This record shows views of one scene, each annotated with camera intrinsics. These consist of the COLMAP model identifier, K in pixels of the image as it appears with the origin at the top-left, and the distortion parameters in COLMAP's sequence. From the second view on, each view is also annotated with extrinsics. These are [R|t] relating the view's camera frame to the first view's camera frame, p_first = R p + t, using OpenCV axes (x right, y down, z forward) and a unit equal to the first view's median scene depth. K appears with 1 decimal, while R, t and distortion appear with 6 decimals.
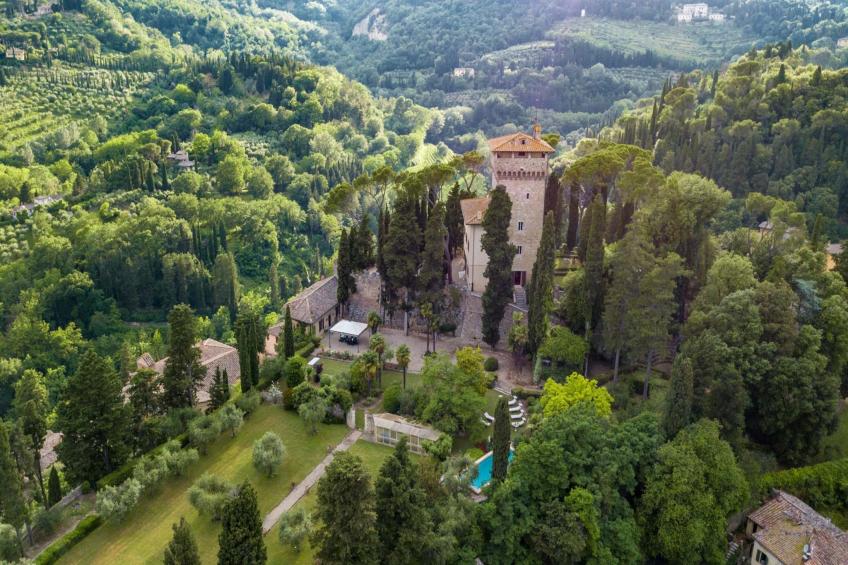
lens RADIAL K [[670.4, 0, 414.1], [0, 670.4, 253.4], [0, 0, 1]] dist [0.007304, 0.013941]
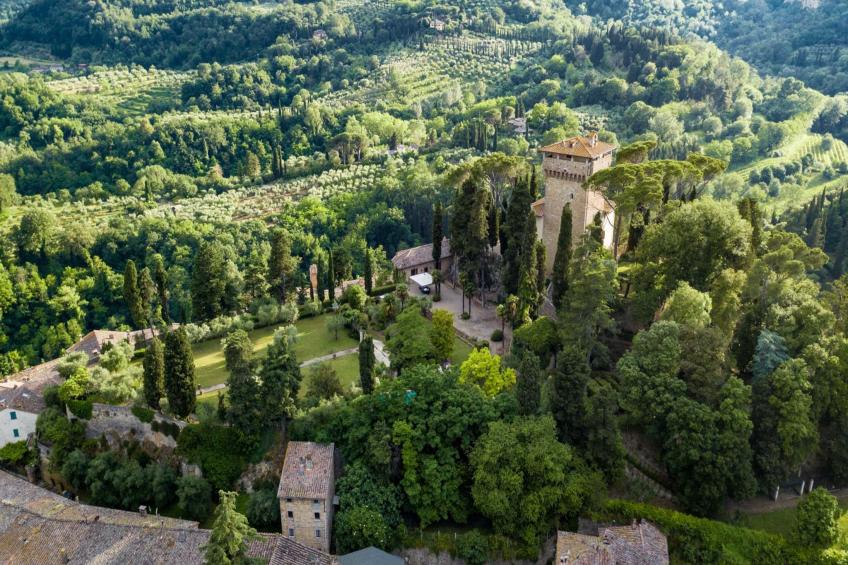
lens RADIAL K [[670.4, 0, 414.1], [0, 670.4, 253.4], [0, 0, 1]] dist [0.007304, 0.013941]
pose [[0.803718, 0.204889, -0.558622, 0.135702], [-0.176239, 0.978689, 0.105395, -0.014726], [0.568311, 0.013743, 0.822699, -0.007734]]
